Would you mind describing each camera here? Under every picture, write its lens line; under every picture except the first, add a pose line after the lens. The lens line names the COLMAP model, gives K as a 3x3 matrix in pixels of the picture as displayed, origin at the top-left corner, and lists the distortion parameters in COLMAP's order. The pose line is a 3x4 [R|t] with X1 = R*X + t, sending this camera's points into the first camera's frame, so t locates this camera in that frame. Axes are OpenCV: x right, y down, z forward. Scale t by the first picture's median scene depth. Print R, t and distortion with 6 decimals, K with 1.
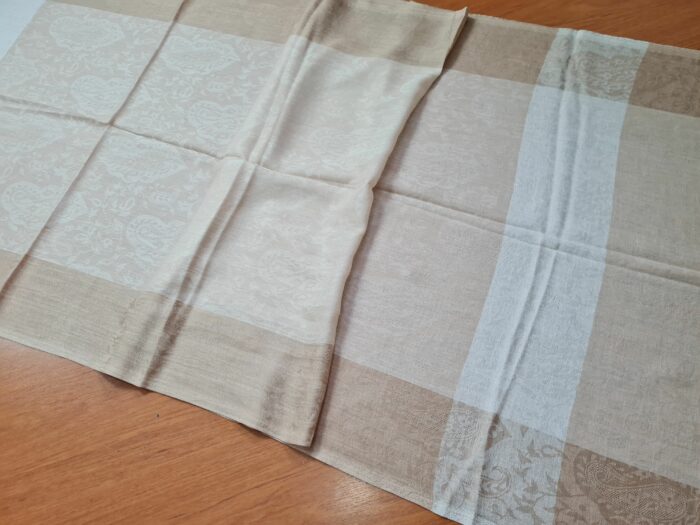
lens RADIAL K [[537.0, 0, 350.0], [0, 537.0, 262.5], [0, 0, 1]] dist [0.013632, -0.010808]
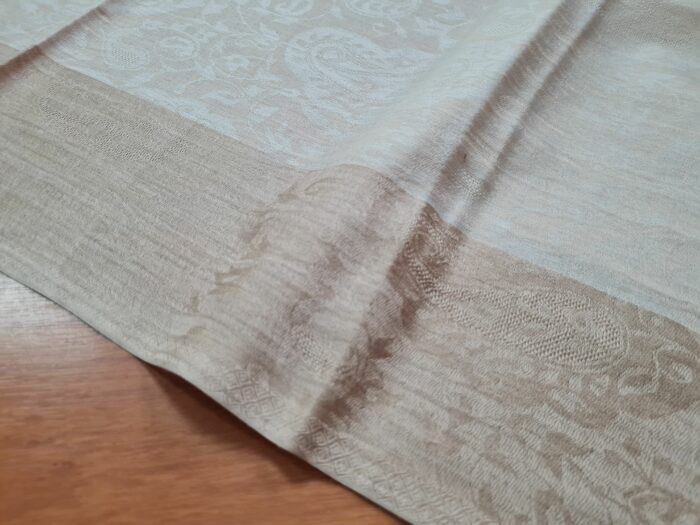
lens RADIAL K [[537.0, 0, 350.0], [0, 537.0, 262.5], [0, 0, 1]] dist [0.013632, -0.010808]
pose [[0.976903, 0.209338, -0.042880, -0.344532], [-0.213436, 0.965593, -0.148575, 0.162743], [0.010302, 0.154296, 0.987971, 0.675178]]
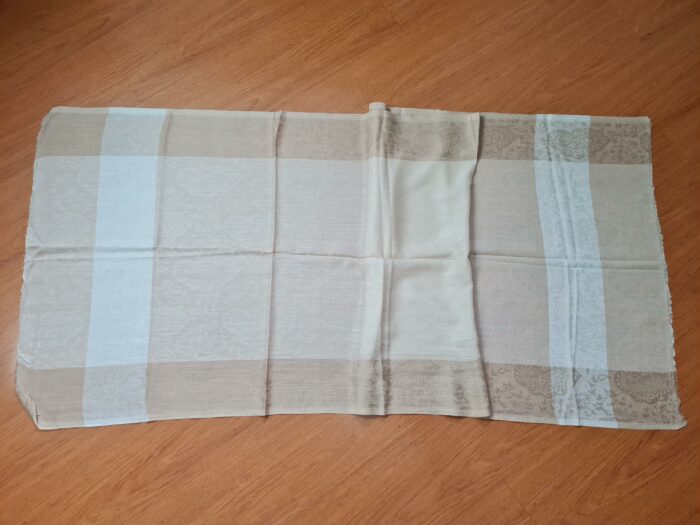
lens RADIAL K [[537.0, 0, 350.0], [0, 537.0, 262.5], [0, 0, 1]] dist [0.013632, -0.010808]
pose [[0.938510, -0.281638, 0.199698, -0.653273], [0.237270, 0.946316, 0.219520, -0.592271], [-0.250803, -0.158640, 0.954951, -0.500593]]
